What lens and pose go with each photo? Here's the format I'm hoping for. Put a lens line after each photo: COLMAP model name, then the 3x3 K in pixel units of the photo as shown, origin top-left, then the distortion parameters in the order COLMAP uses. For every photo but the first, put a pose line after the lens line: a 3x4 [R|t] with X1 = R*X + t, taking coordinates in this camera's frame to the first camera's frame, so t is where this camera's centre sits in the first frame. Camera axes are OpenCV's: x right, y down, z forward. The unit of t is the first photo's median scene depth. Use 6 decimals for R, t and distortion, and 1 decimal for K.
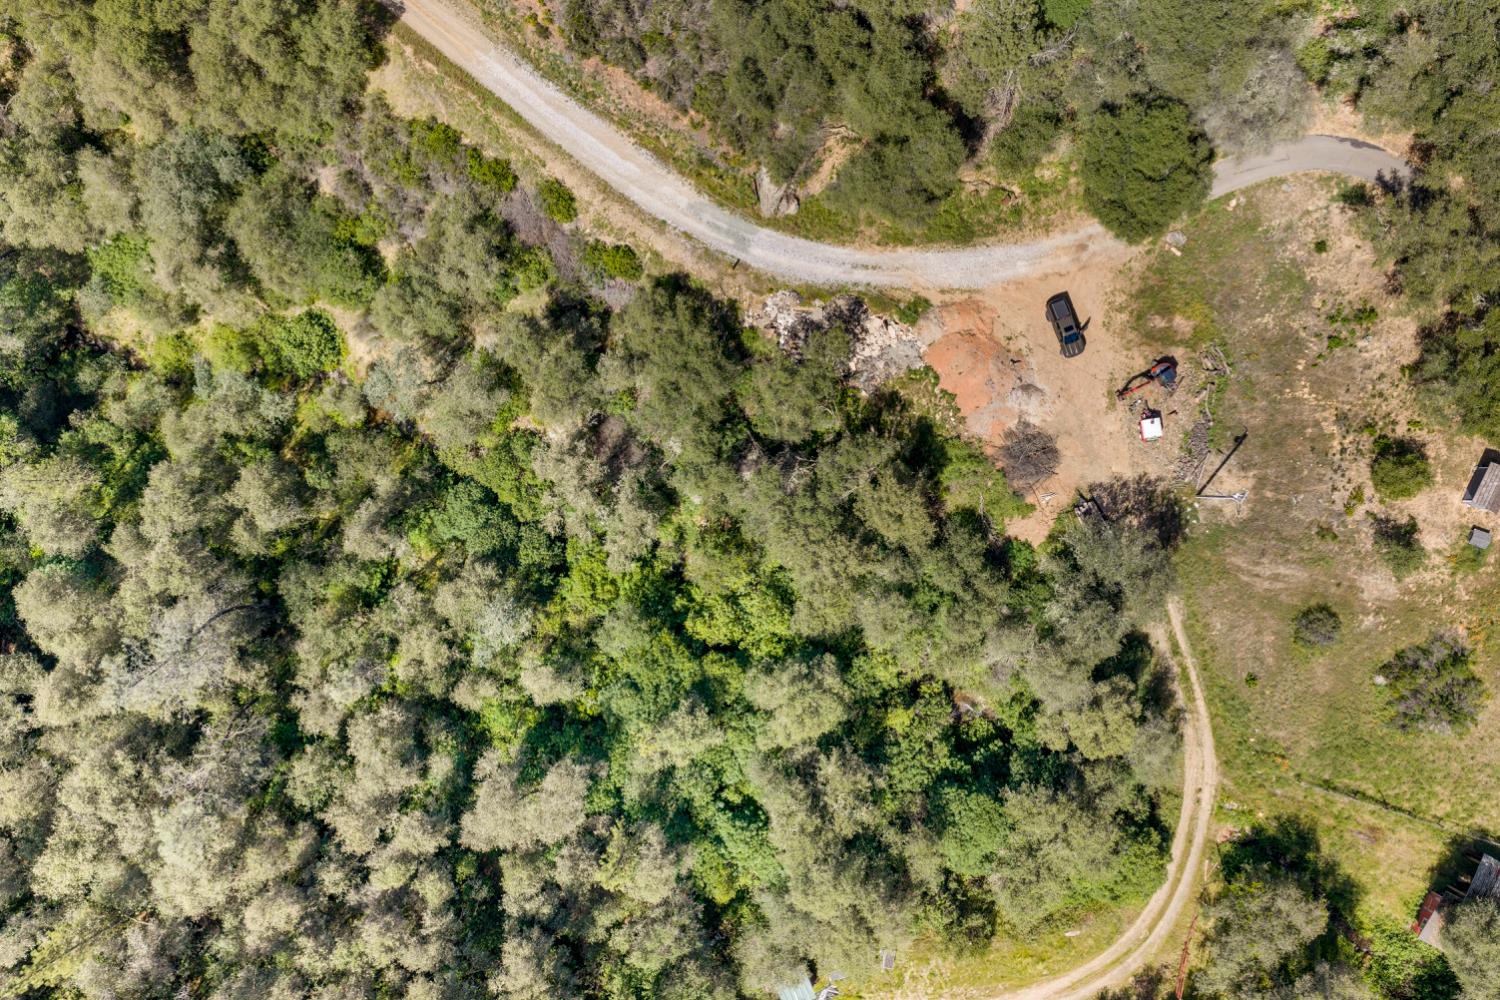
lens RADIAL K [[1242.6, 0, 751.0], [0, 1242.6, 497.3], [0, 0, 1]] dist [0.008272, -0.015357]
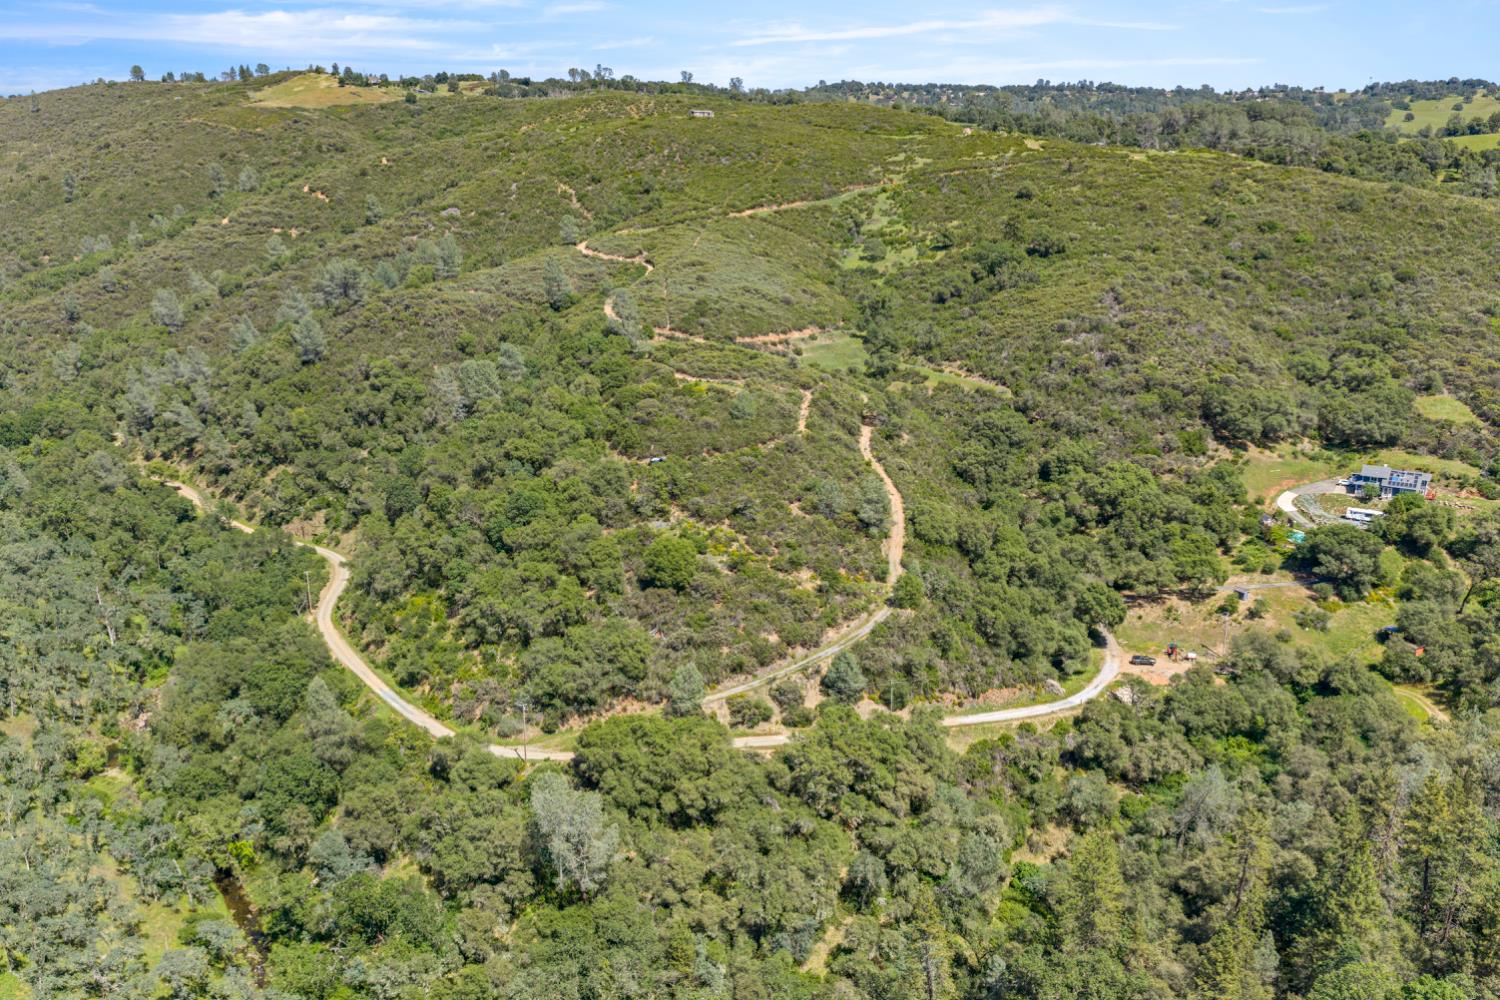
lens RADIAL K [[1242.6, 0, 751.0], [0, 1242.6, 497.3], [0, 0, 1]] dist [0.008272, -0.015357]
pose [[0.521940, -0.222222, 0.823526, -2.222680], [0.852982, 0.135159, -0.504137, 0.423288], [0.000724, 0.965582, 0.260096, 0.001480]]
